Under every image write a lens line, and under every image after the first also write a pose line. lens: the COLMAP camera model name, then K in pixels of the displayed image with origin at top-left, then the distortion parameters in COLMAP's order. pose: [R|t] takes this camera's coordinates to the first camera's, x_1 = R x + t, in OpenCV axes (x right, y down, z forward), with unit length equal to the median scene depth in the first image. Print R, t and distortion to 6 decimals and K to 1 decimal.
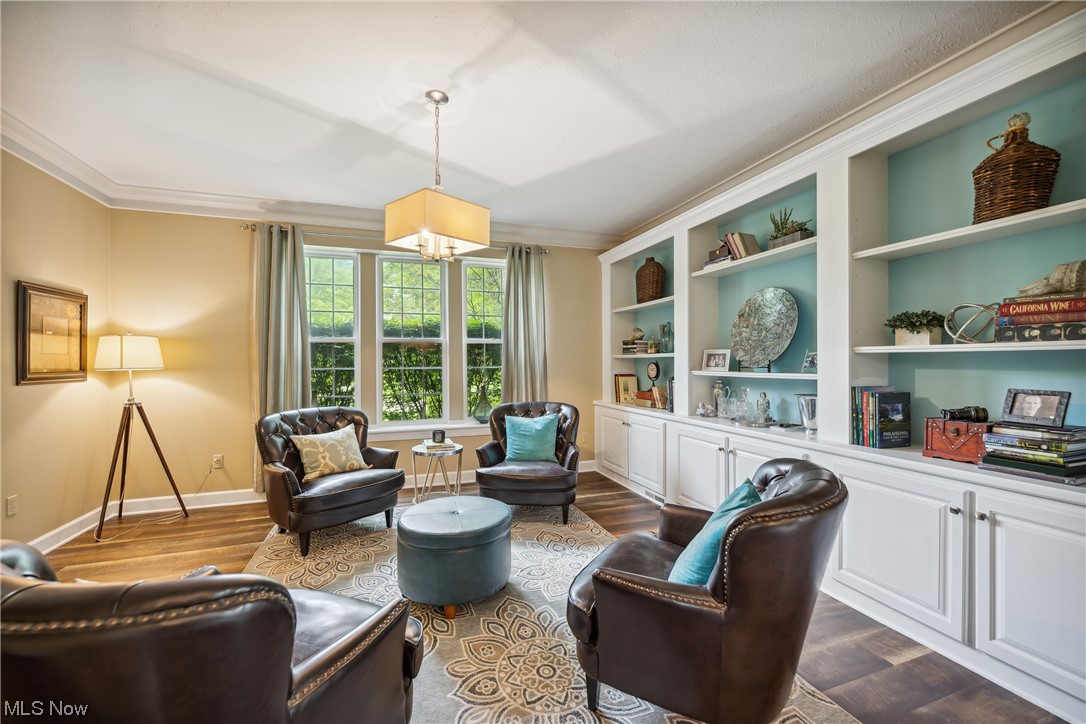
lens RADIAL K [[434.5, 0, 542.6], [0, 434.5, 359.2], [0, 0, 1]] dist [-0.003711, -0.000385]
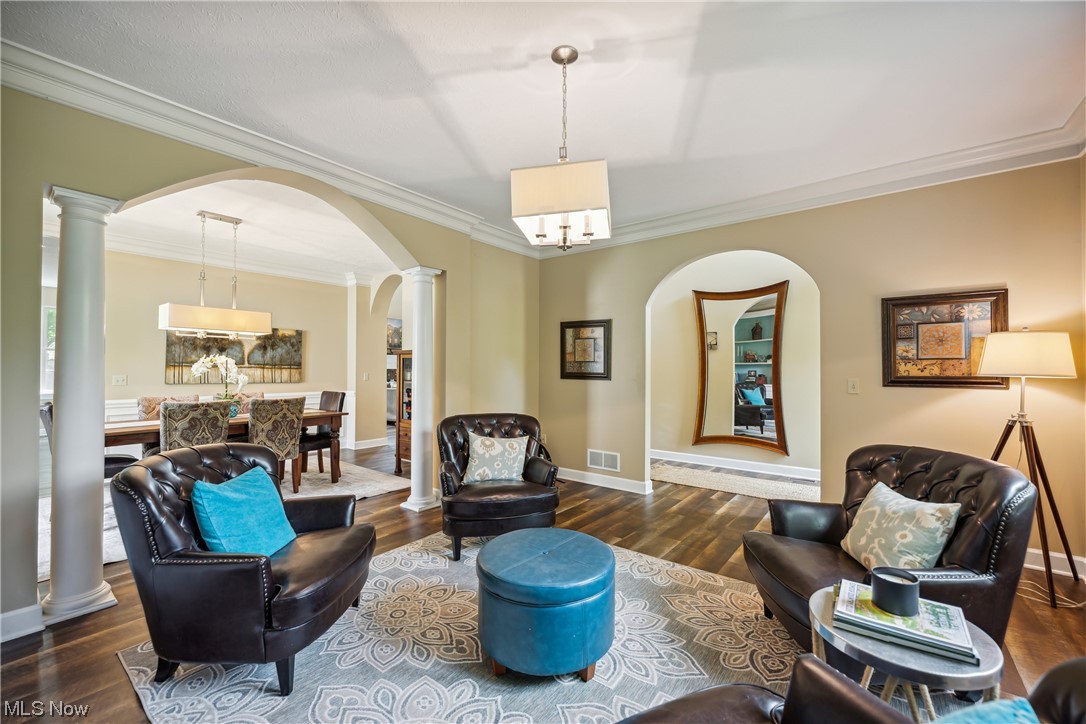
lens RADIAL K [[434.5, 0, 541.3], [0, 434.5, 360.8], [0, 0, 1]] dist [-0.003711, -0.000385]
pose [[-0.844024, -0.009929, -0.536213, 0.146710], [0.002483, 0.999746, -0.022420, 0.009193], [0.536299, -0.020255, -0.843785, 0.995584]]
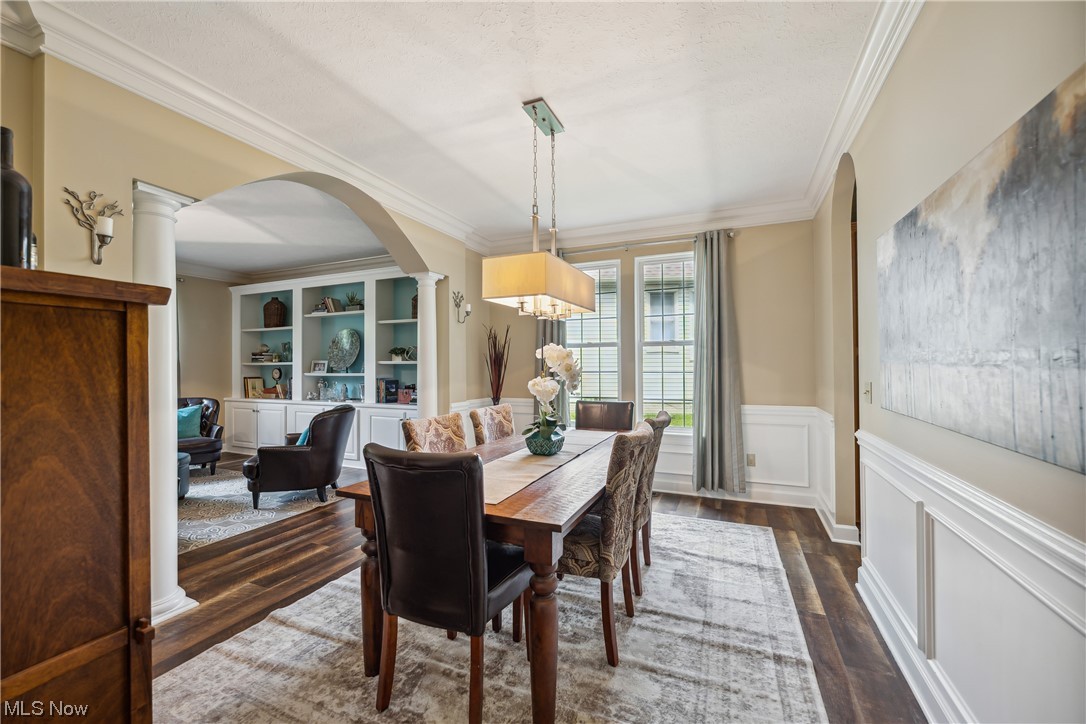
lens RADIAL K [[434.5, 0, 540.5], [0, 434.5, 364.6], [0, 0, 1]] dist [-0.003711, -0.000385]
pose [[0.687186, 0.004729, 0.726466, -0.261114], [-0.002975, 0.999989, -0.003696, -0.003017], [-0.726475, 0.000378, 0.687193, -0.865597]]
